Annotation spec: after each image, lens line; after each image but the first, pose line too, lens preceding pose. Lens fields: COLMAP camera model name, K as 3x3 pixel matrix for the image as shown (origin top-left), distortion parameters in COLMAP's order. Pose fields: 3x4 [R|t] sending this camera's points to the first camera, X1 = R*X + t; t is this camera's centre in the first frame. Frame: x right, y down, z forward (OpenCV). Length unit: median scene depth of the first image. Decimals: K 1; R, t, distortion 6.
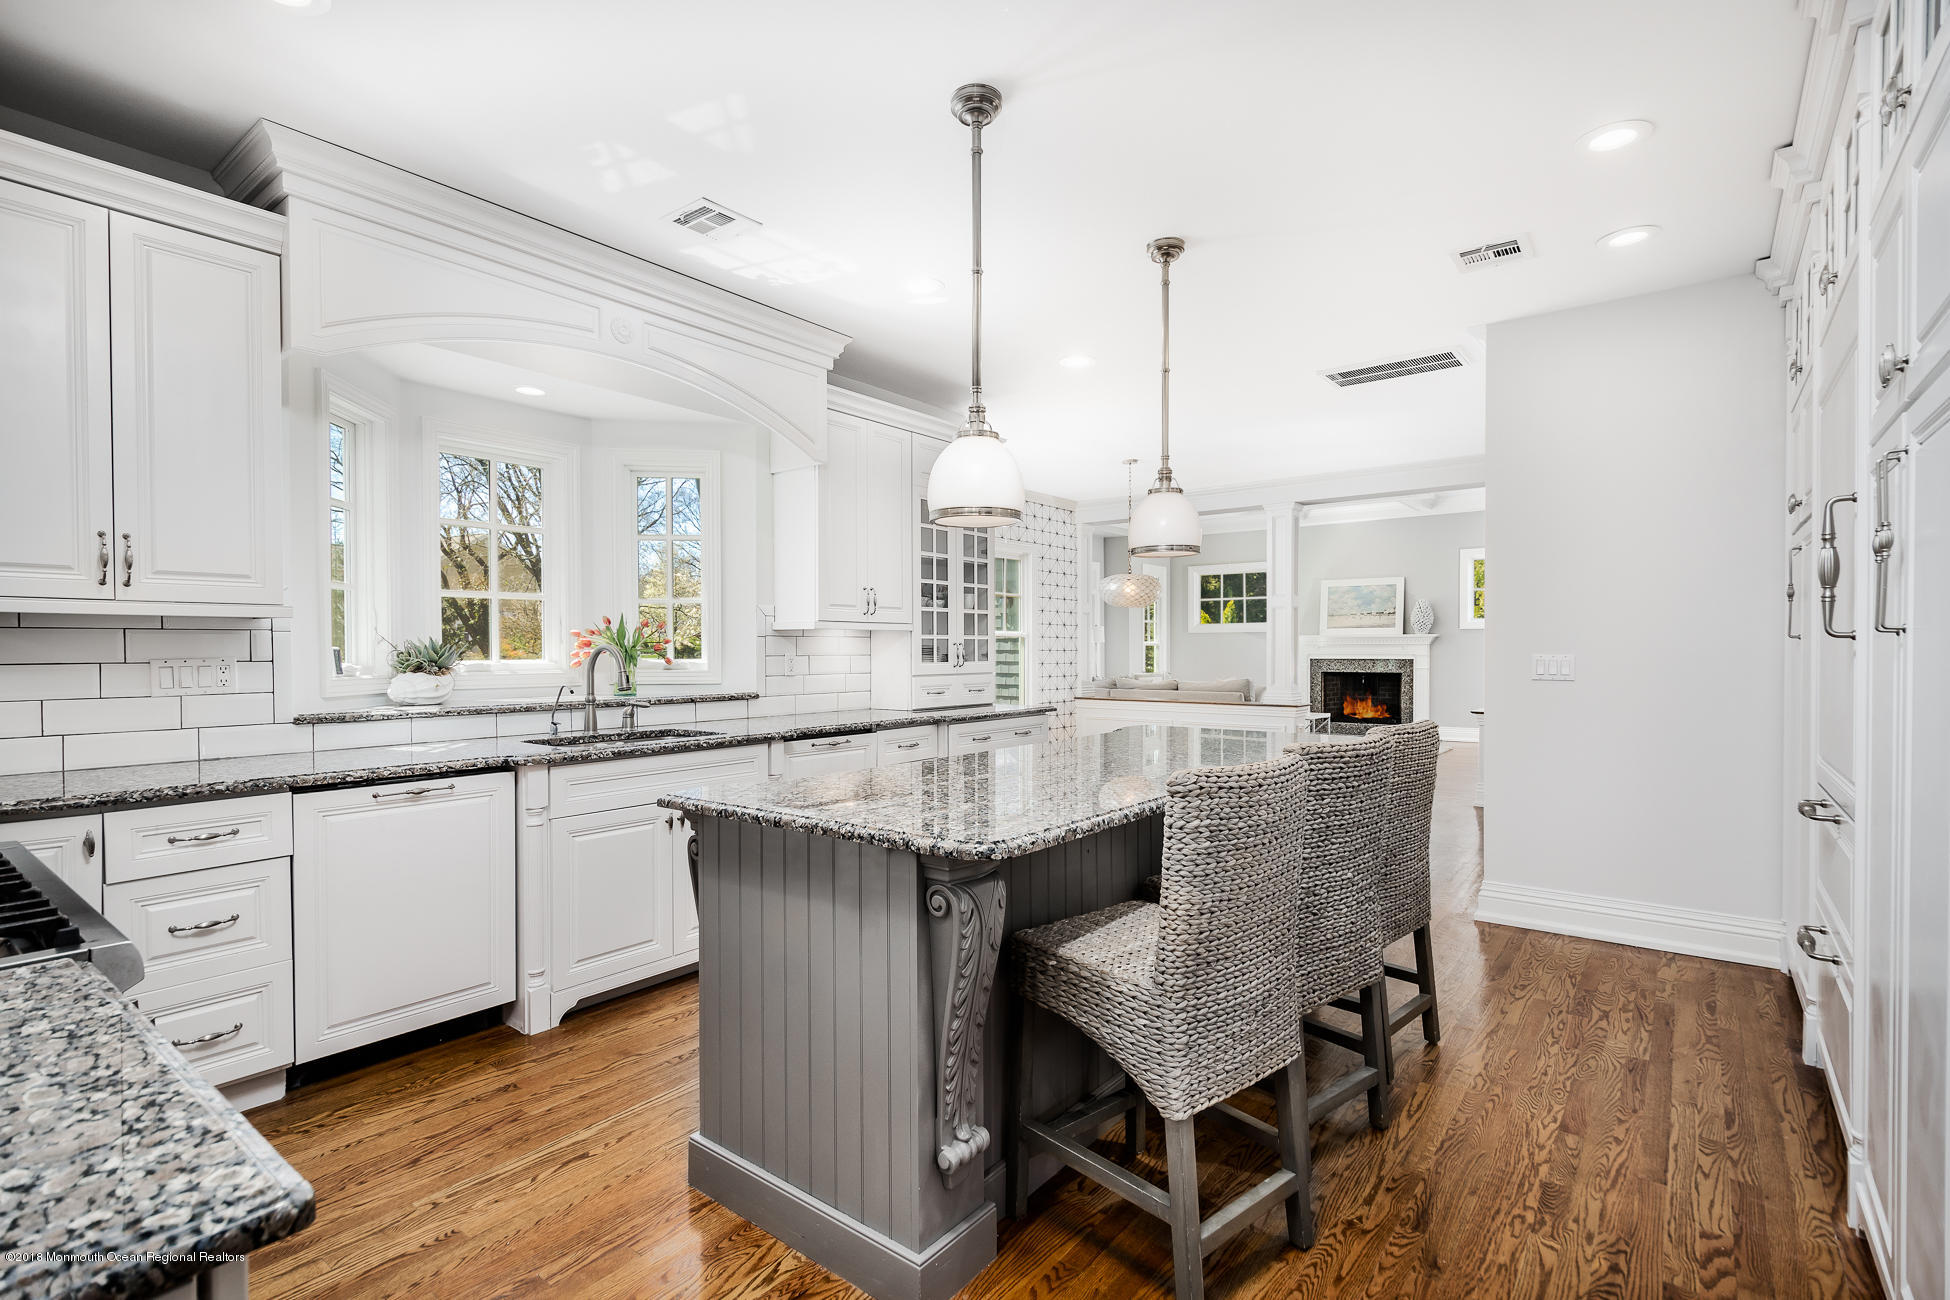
lens RADIAL K [[923.2, 0, 971.2], [0, 923.2, 640.3], [0, 0, 1]] dist [0.003349, 0.000079]
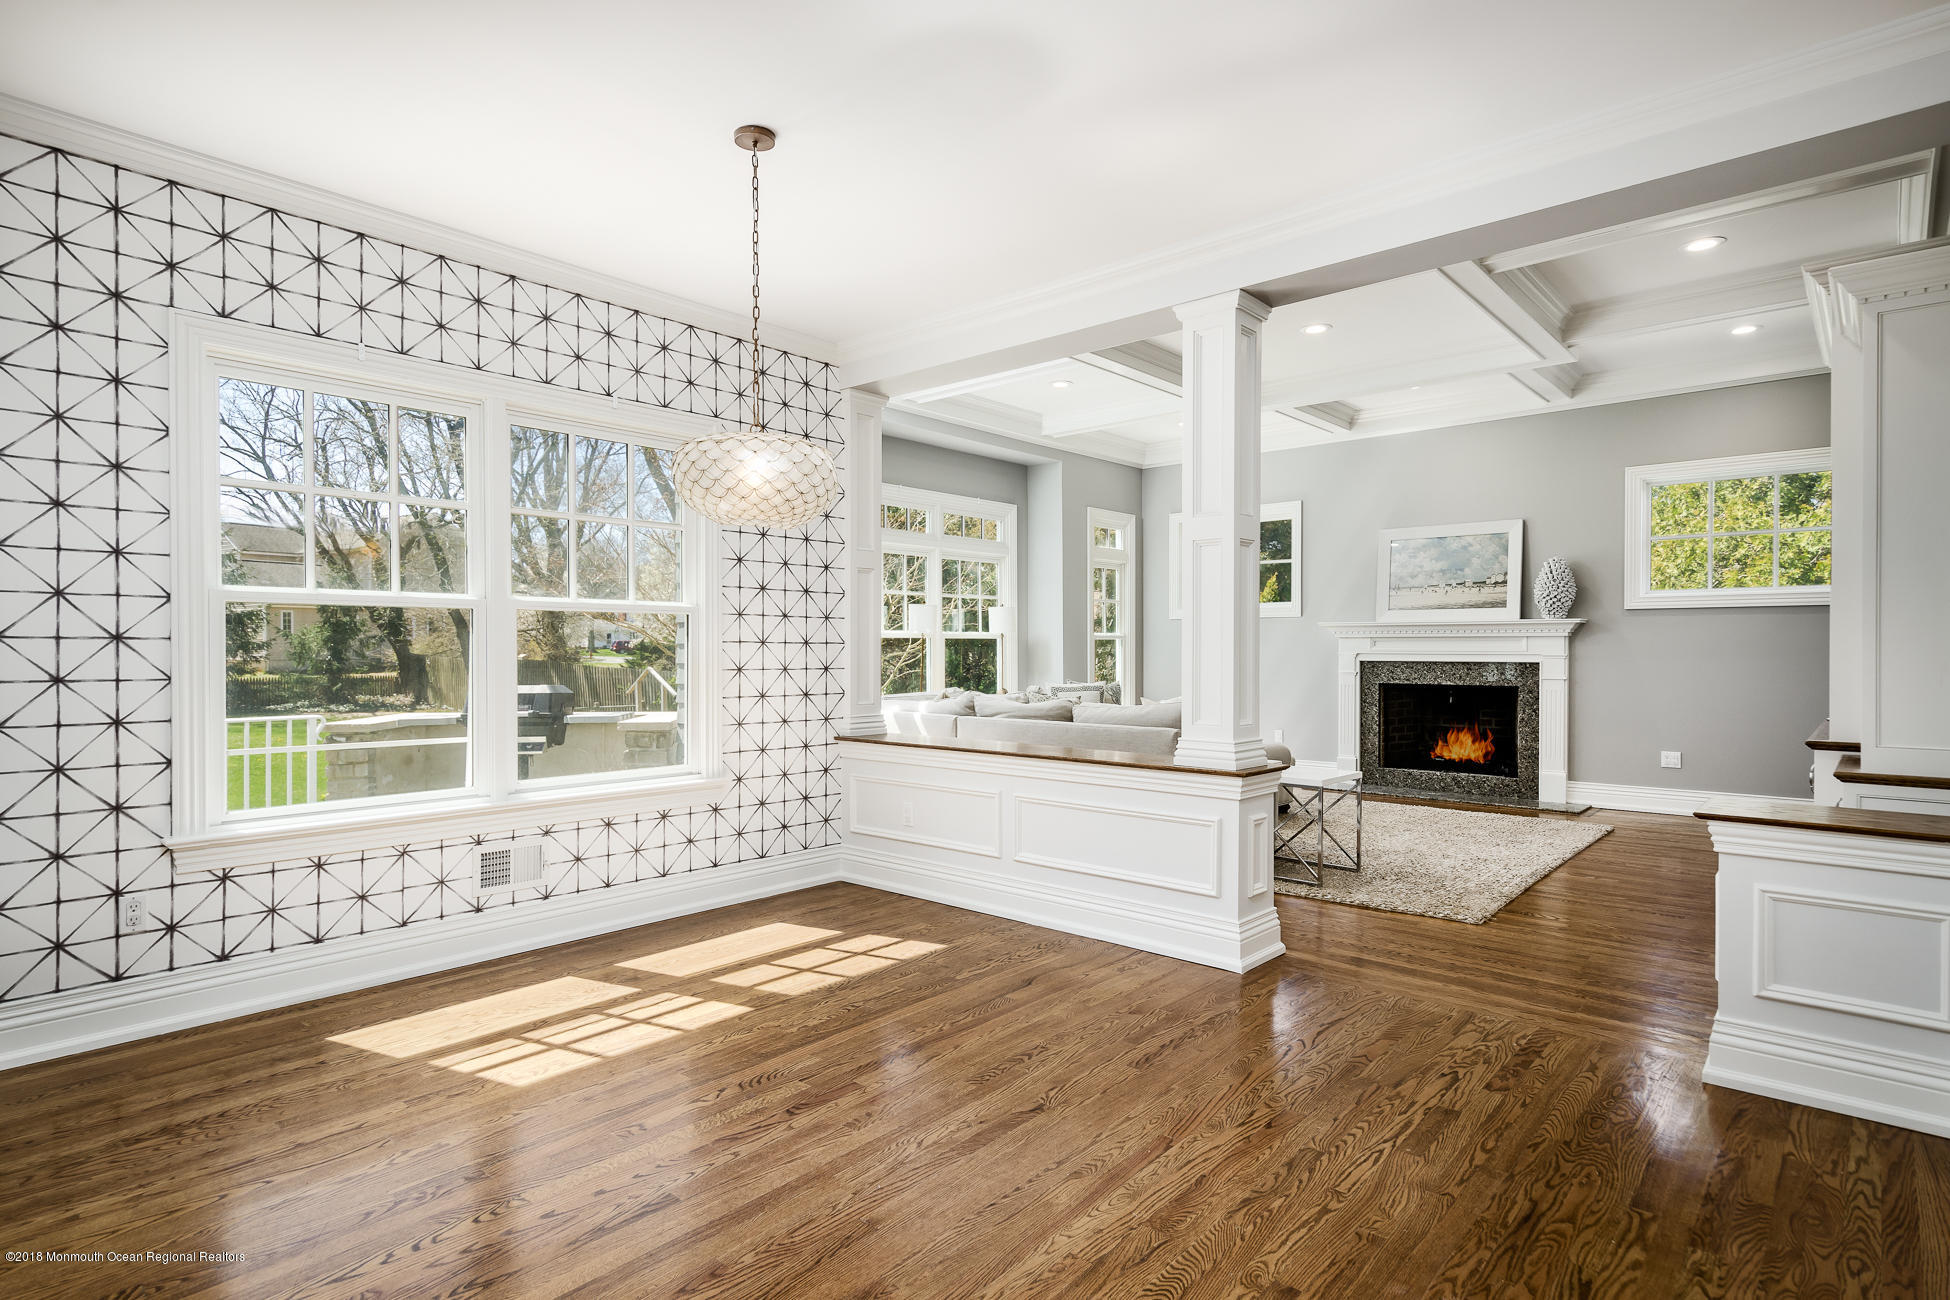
lens RADIAL K [[1016.8, 0, 978.8], [0, 1016.8, 638.3], [0, 0, 1]] dist [-0.004928, -0.000342]
pose [[0.997840, 0.002745, -0.065634, 0.175498], [-0.002834, 0.999995, -0.001262, 0.006515], [0.065630, 0.001445, 0.997843, 0.353637]]
